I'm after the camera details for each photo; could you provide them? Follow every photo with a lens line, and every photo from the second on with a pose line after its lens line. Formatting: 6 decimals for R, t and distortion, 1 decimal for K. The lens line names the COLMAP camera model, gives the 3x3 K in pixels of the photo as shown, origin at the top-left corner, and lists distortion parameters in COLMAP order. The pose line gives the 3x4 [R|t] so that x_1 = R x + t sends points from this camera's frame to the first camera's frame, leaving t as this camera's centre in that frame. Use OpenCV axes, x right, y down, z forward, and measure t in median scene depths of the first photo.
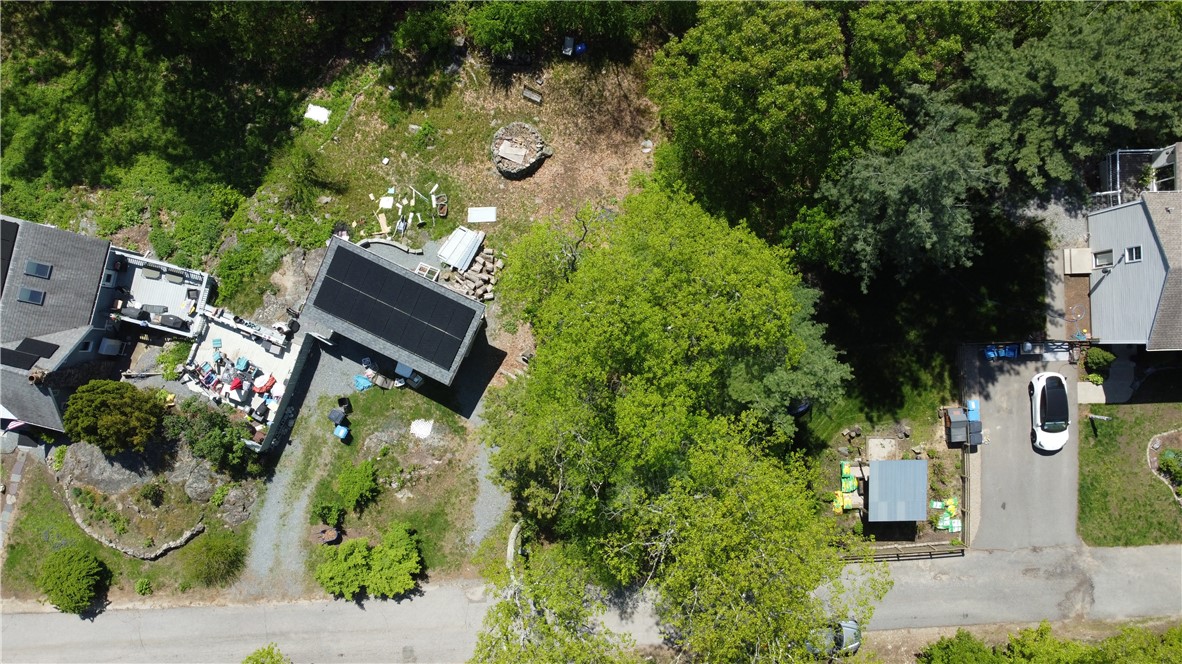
lens RADIAL K [[882.4, 0, 592.0], [0, 882.4, 332.3], [0, 0, 1]] dist [0.000684, -0.003124]
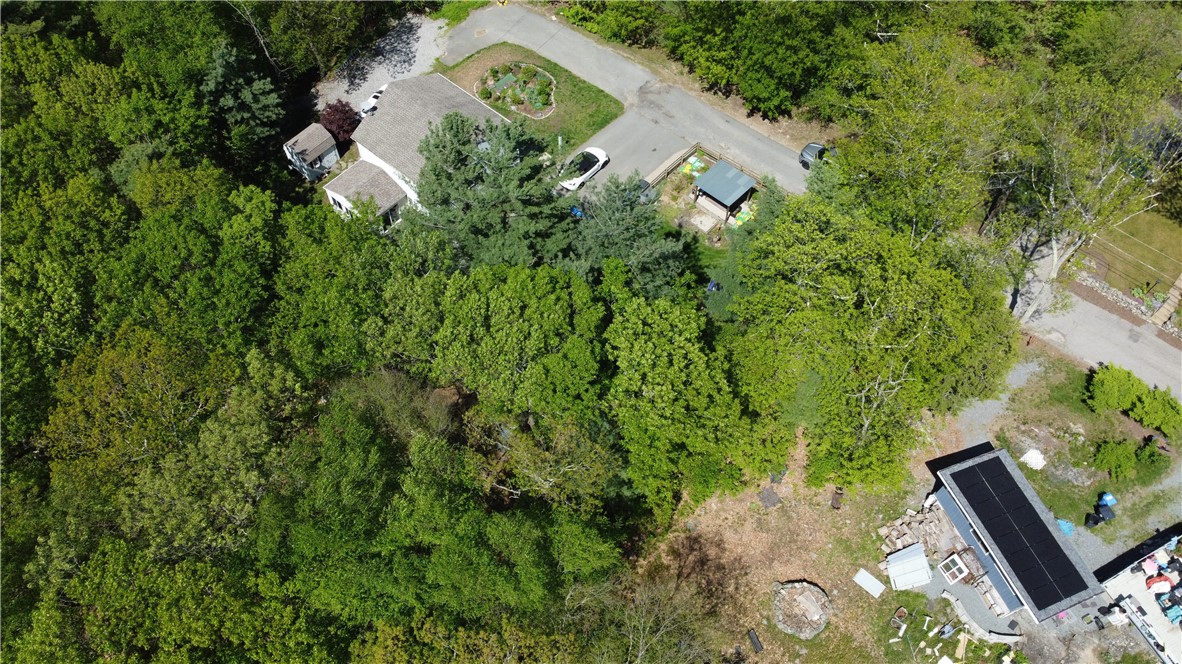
lens RADIAL K [[882.4, 0, 591.3], [0, 882.4, 331.7], [0, 0, 1]] dist [0.000684, -0.003124]
pose [[-0.740913, -0.583346, 0.332800, -0.059167], [0.671115, -0.624219, 0.399945, -0.562890], [-0.025566, 0.519671, 0.853984, 0.020679]]
